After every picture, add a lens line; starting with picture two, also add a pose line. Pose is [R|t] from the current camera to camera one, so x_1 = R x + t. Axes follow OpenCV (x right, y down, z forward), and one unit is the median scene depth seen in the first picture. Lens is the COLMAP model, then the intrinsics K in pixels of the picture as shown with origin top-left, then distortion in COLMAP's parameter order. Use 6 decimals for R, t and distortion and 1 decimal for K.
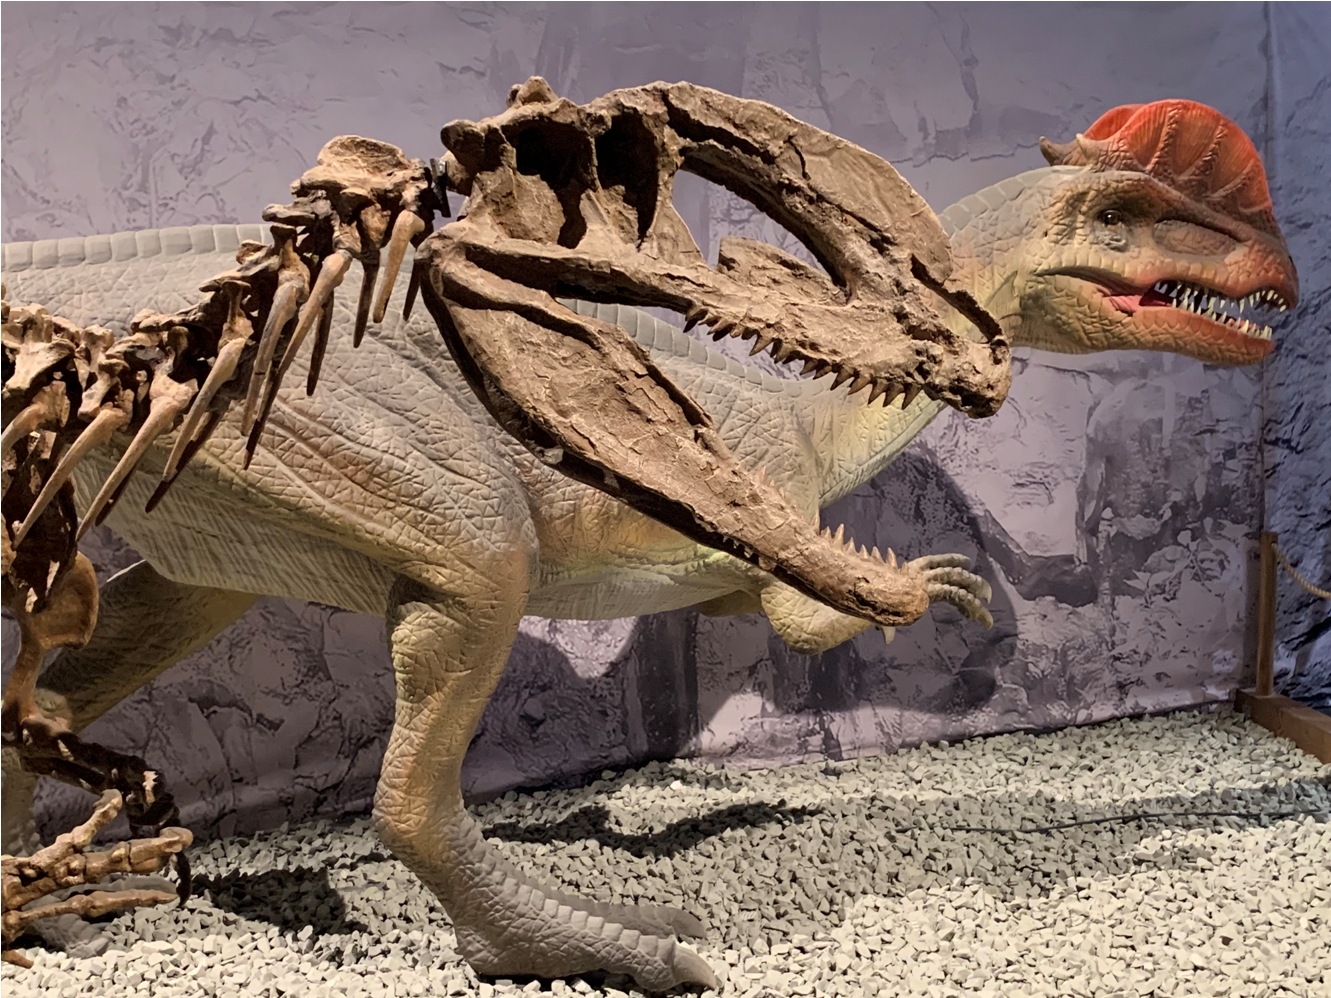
lens RADIAL K [[1491.2, 0, 665.1], [0, 1491.2, 505.0], [0, 0, 1]] dist [-0.004315, 0.000000]
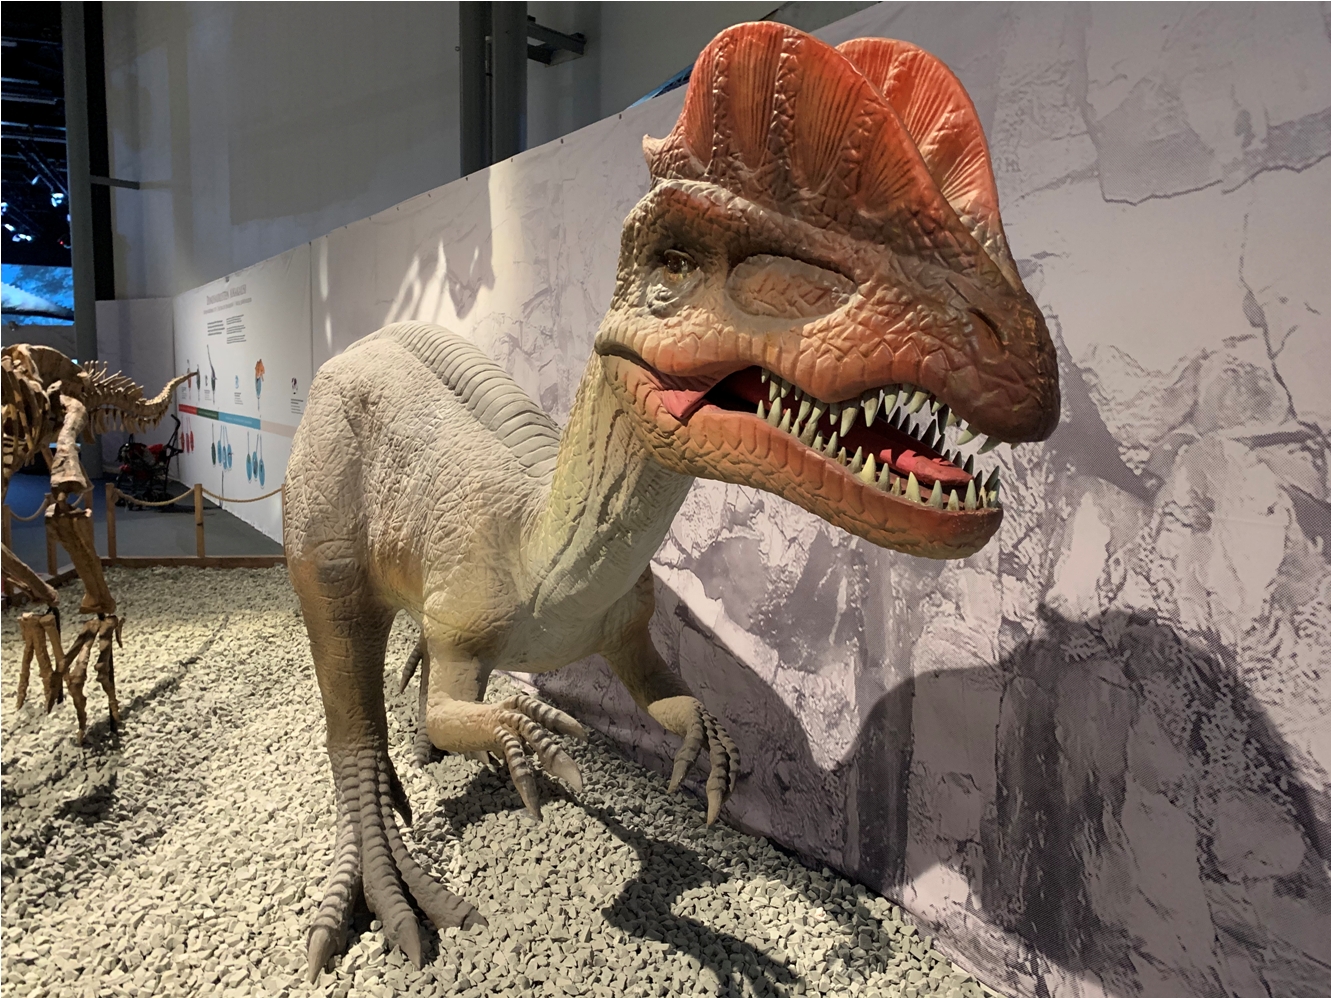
lens RADIAL K [[1022.4, 0, 665.7], [0, 1022.4, 485.6], [0, 0, 1]] dist [-0.012086, -0.007234]
pose [[0.234974, 0.119938, -0.964573, 0.545936], [-0.161318, 0.983408, 0.082982, -0.105262], [0.958522, 0.136104, 0.250424, 0.695605]]
